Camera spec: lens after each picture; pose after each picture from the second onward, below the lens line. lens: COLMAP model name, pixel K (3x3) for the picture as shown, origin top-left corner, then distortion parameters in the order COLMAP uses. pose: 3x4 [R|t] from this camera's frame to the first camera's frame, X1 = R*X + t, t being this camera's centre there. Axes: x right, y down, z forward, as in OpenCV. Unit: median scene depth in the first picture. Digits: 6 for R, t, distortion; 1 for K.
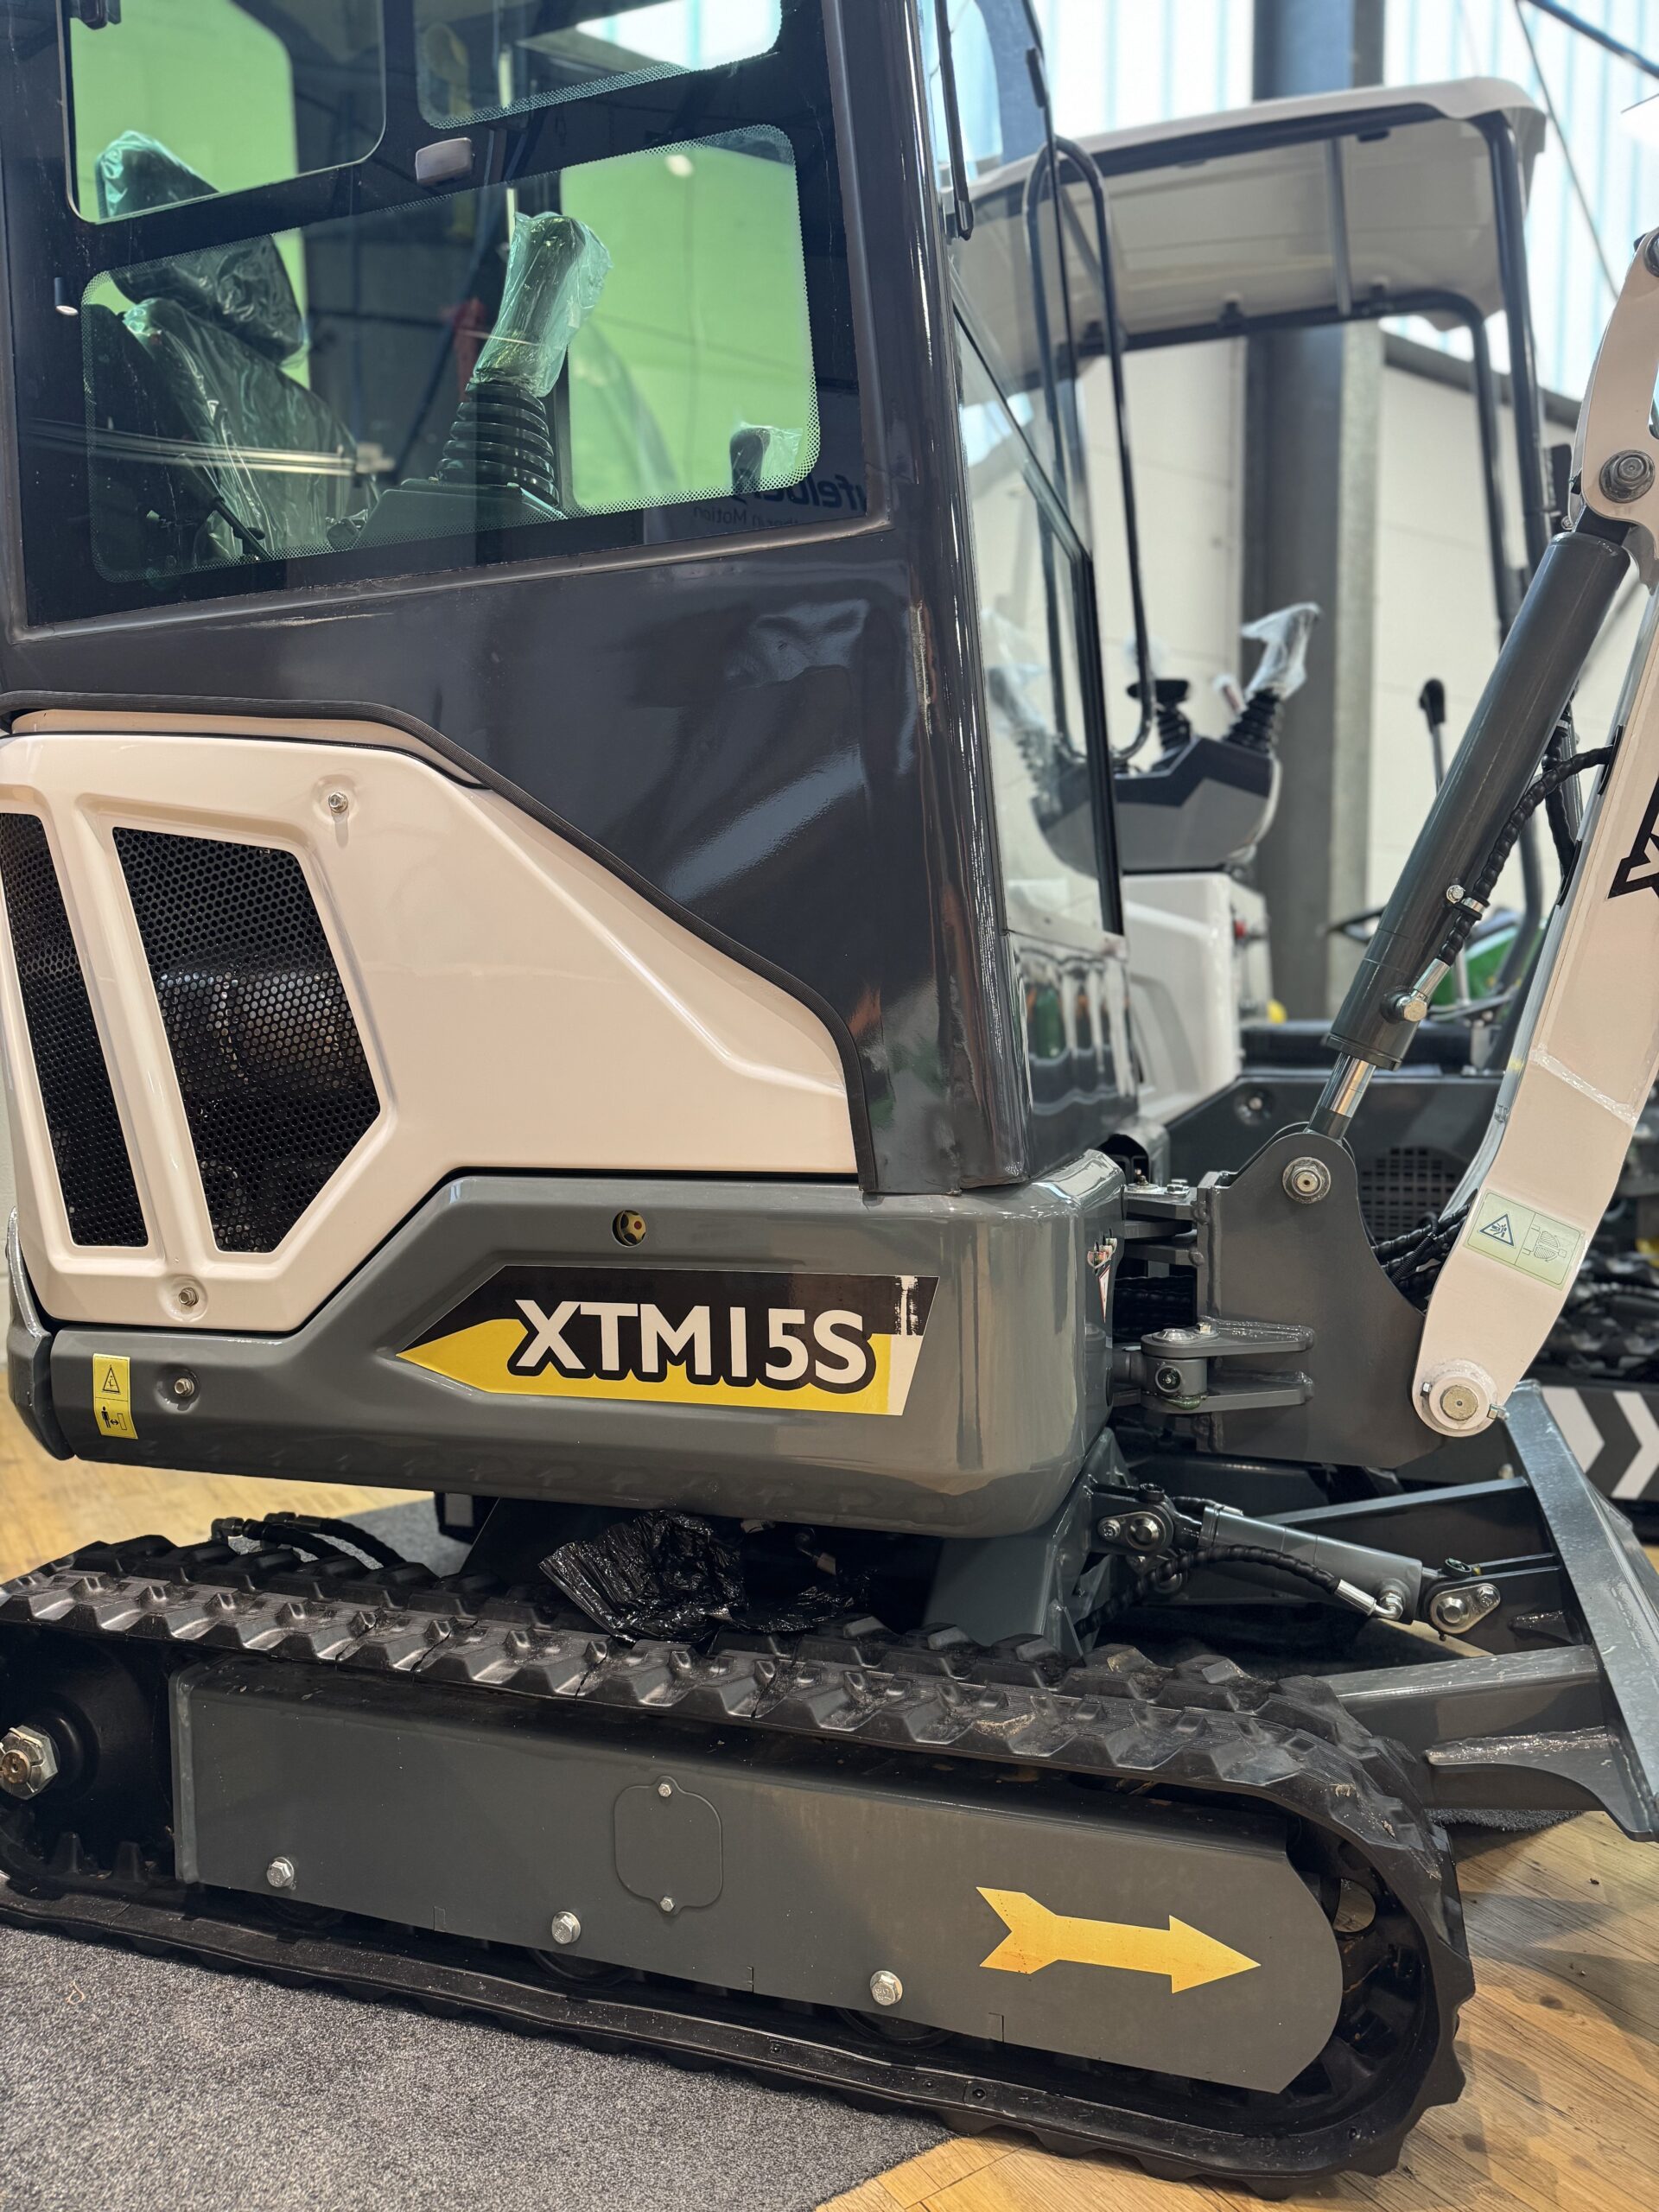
lens RADIAL K [[1500.1, 0, 829.5], [0, 1500.1, 1106.0], [0, 0, 1]] dist [0.068637, -0.090149]
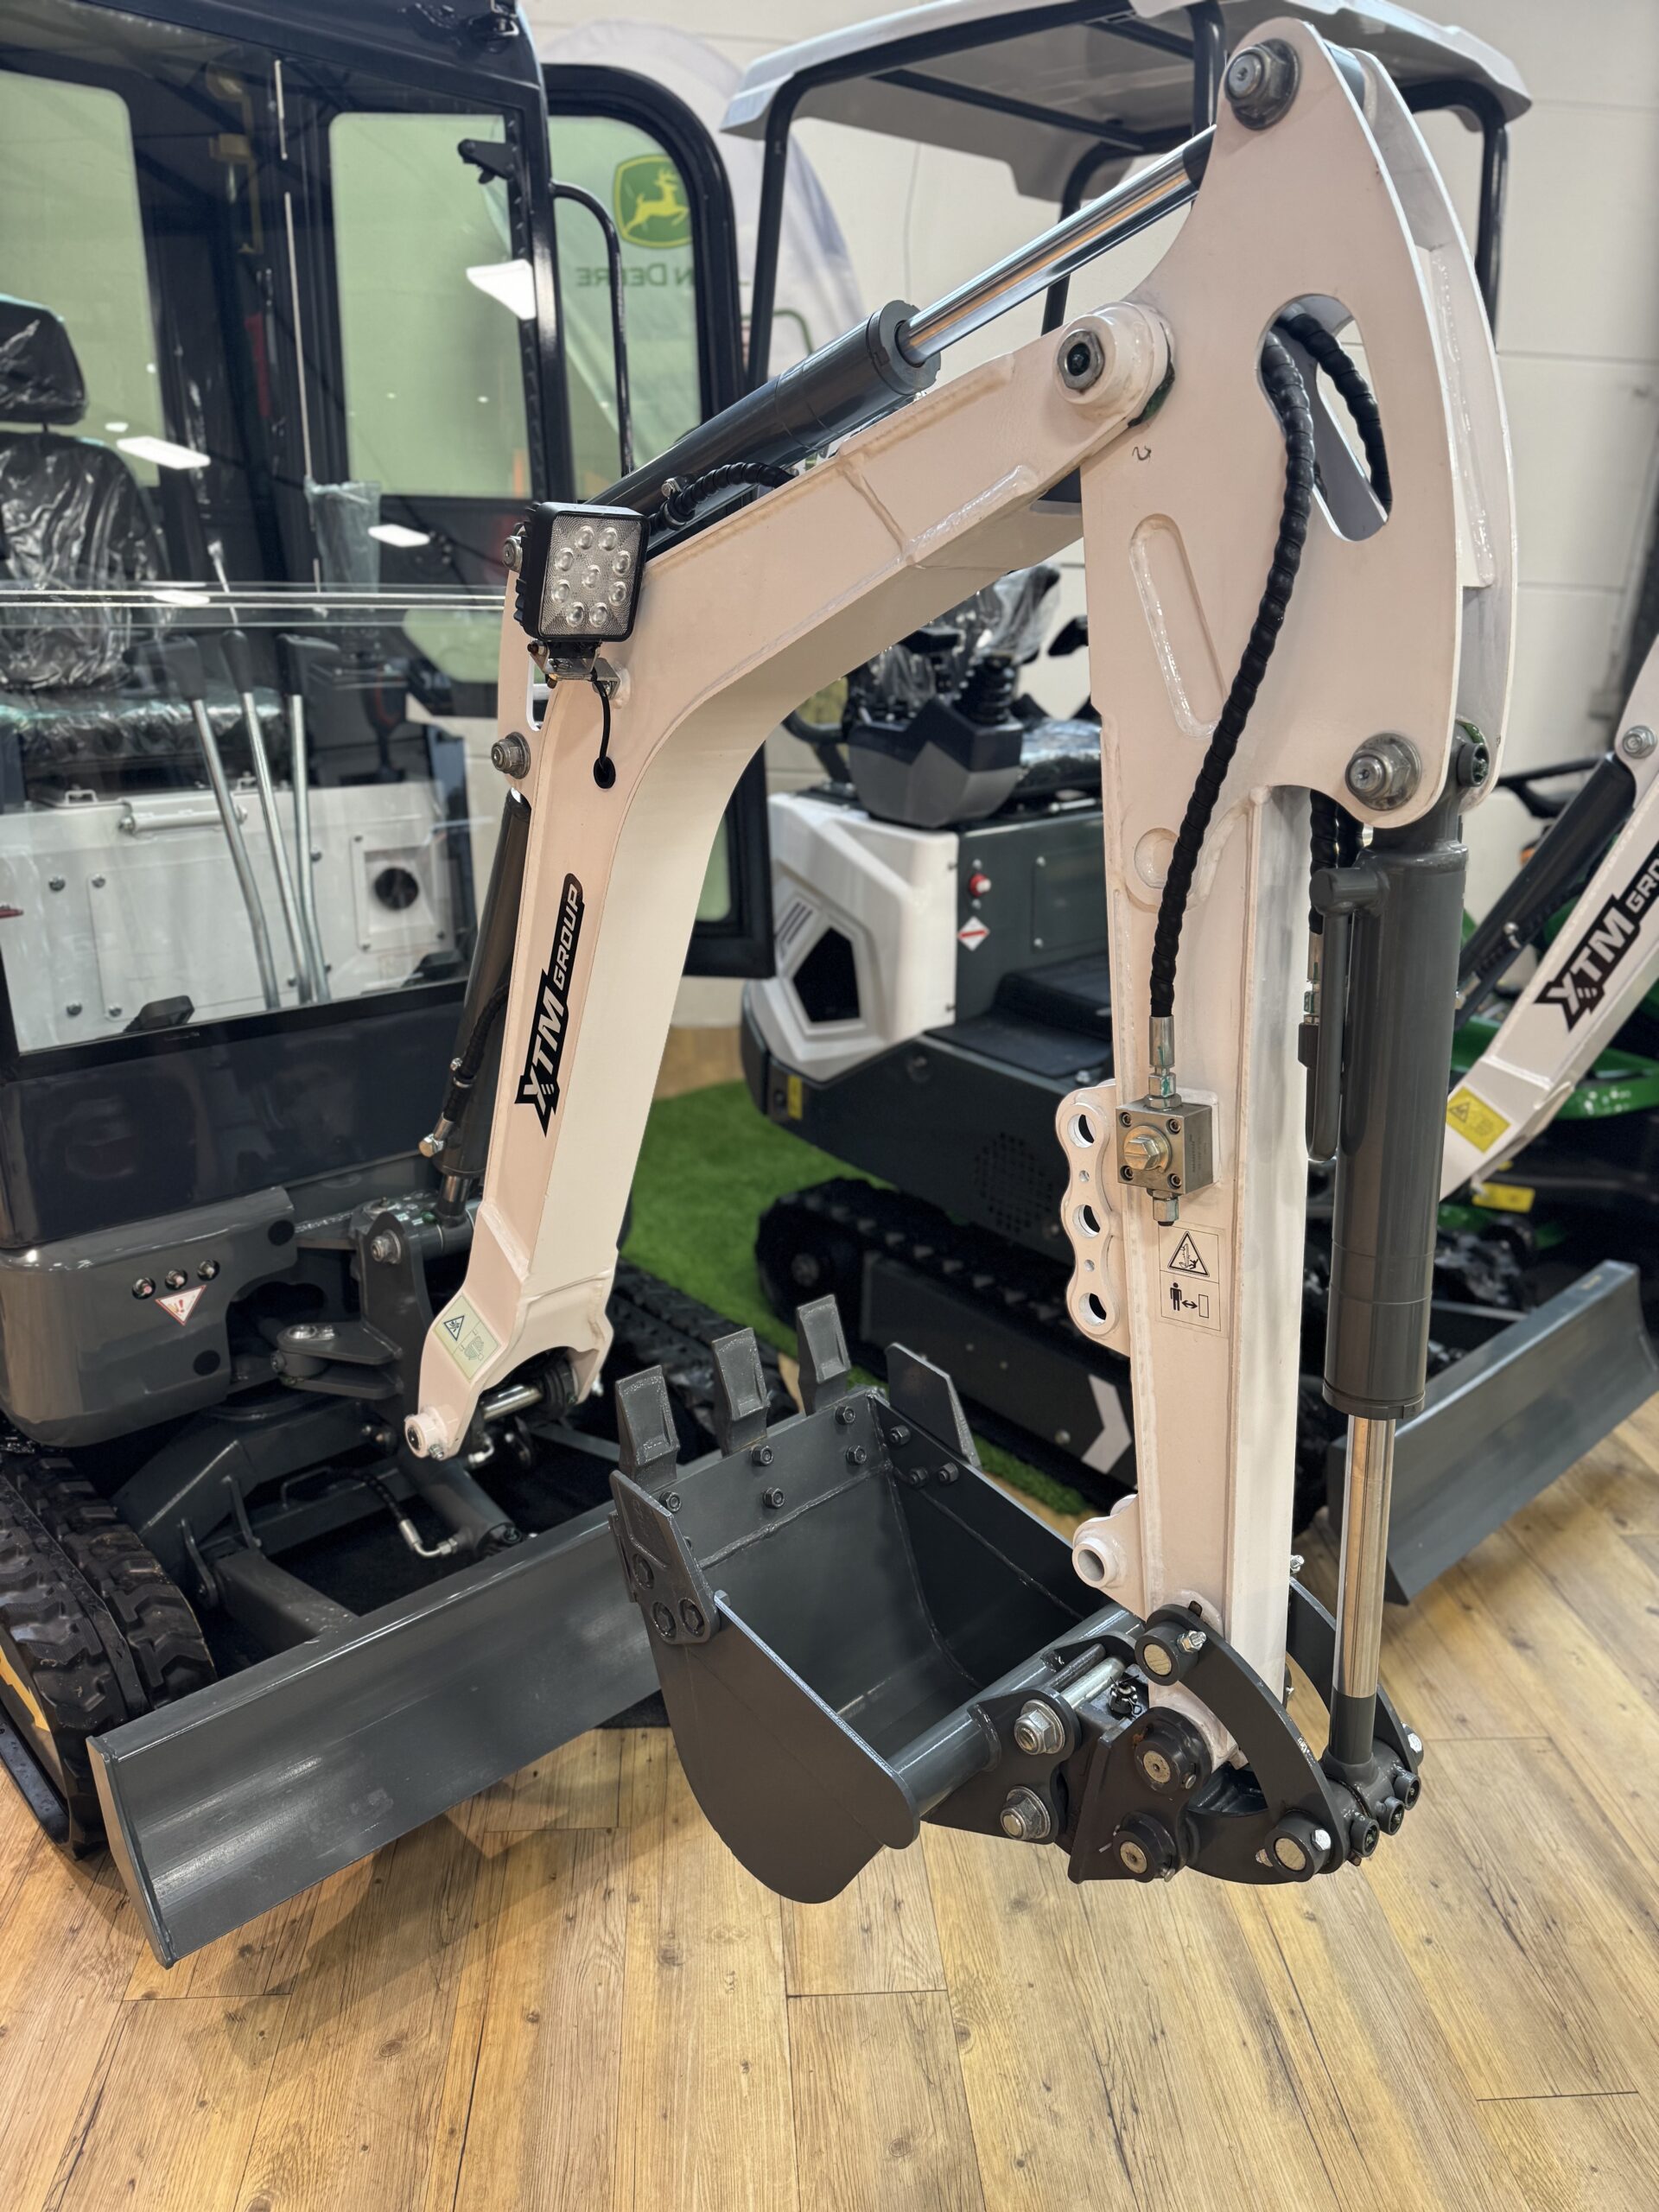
lens RADIAL K [[1567.7, 0, 829.5], [0, 1567.7, 1106.0], [0, 0, 1]] dist [0.068068, -0.078860]
pose [[0.865243, 0.208159, -0.456098, 1.446832], [-0.064875, 0.948570, 0.309848, -0.598433], [0.497138, -0.238504, 0.834248, 0.099904]]
